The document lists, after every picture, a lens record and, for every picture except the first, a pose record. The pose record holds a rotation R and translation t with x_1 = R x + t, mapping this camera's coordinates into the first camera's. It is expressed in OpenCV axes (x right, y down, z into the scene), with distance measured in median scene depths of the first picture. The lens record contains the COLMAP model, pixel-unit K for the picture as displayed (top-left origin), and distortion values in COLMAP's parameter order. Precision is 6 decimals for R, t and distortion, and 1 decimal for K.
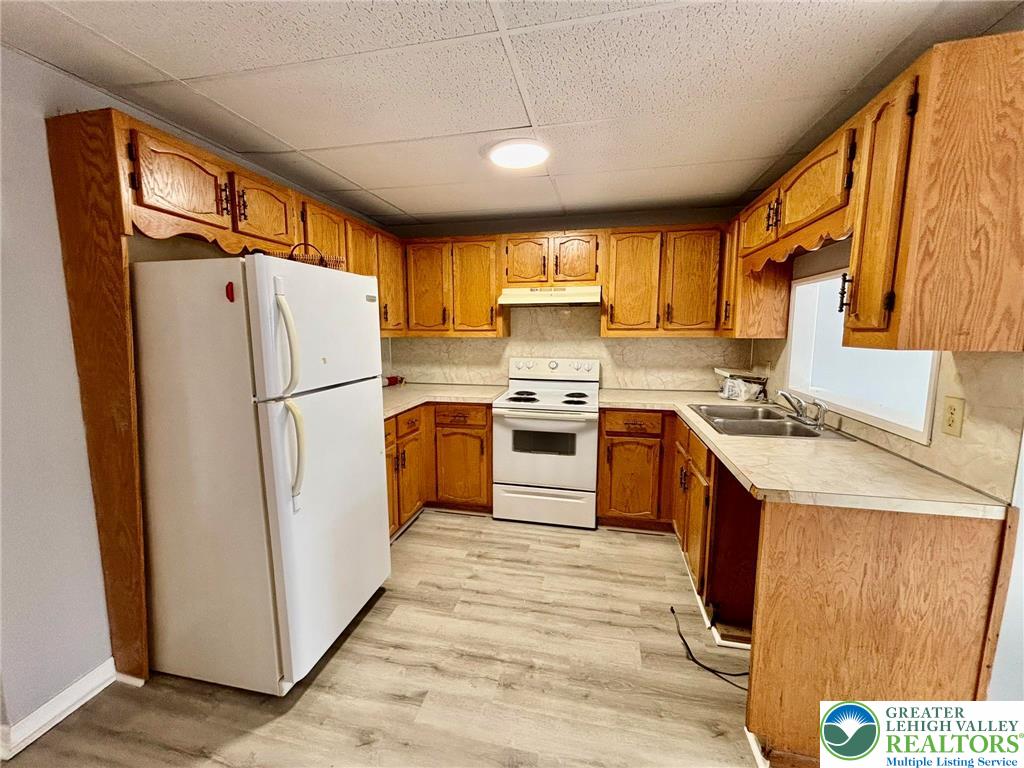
lens RADIAL K [[413.7, 0, 508.5], [0, 413.7, 379.2], [0, 0, 1]] dist [0.006994, 0.000674]
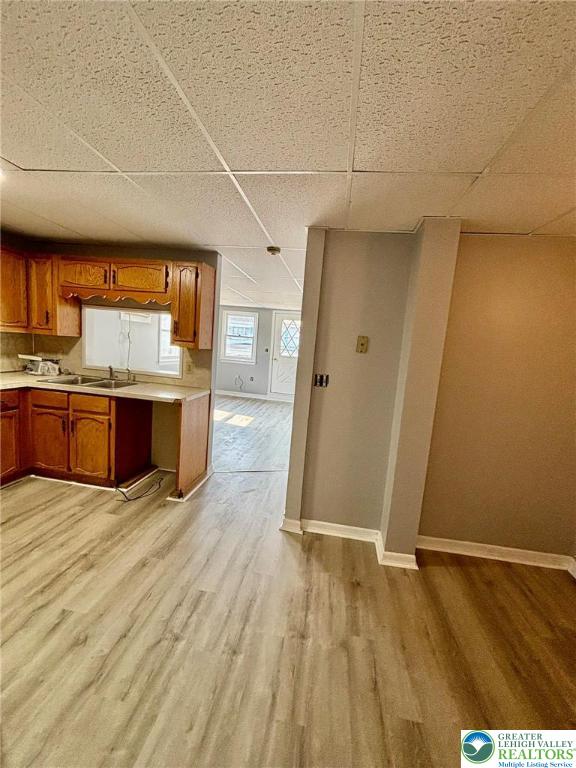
lens RADIAL K [[310.3, 0, 285.6], [0, 310.3, 388.2], [0, 0, 1]] dist [0.006994, 0.000674]
pose [[-0.058791, -0.131491, 0.989572, -1.022046], [0.040353, 0.990164, 0.133967, -0.034340], [-0.997454, 0.047809, -0.052906, 0.296022]]
